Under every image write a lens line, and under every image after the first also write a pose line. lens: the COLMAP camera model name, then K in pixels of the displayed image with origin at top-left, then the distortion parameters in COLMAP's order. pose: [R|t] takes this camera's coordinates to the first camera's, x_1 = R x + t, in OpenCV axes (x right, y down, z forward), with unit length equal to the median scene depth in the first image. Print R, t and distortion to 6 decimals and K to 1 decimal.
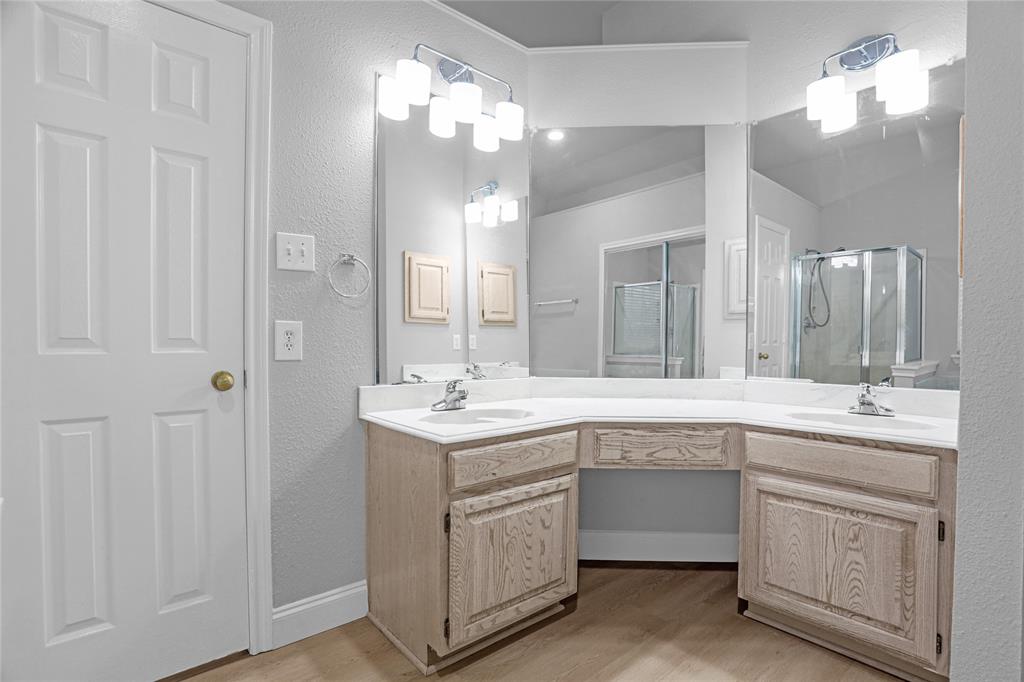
lens RADIAL K [[498.3, 0, 517.1], [0, 498.3, 351.7], [0, 0, 1]] dist [-0.073482, 0.033756]
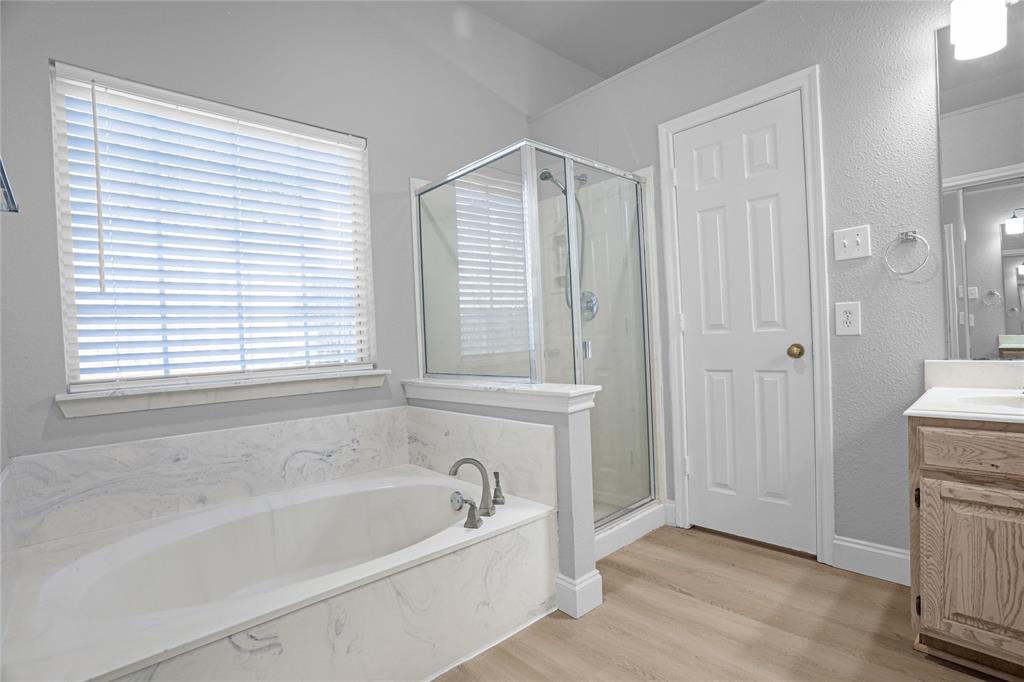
lens RADIAL K [[498.3, 0, 517.1], [0, 498.3, 351.7], [0, 0, 1]] dist [-0.073482, 0.033756]
pose [[0.038370, 0.021243, -0.999038, 0.746951], [0.028613, 0.999341, 0.022348, 0.009121], [0.998854, -0.029443, 0.037737, 0.158668]]
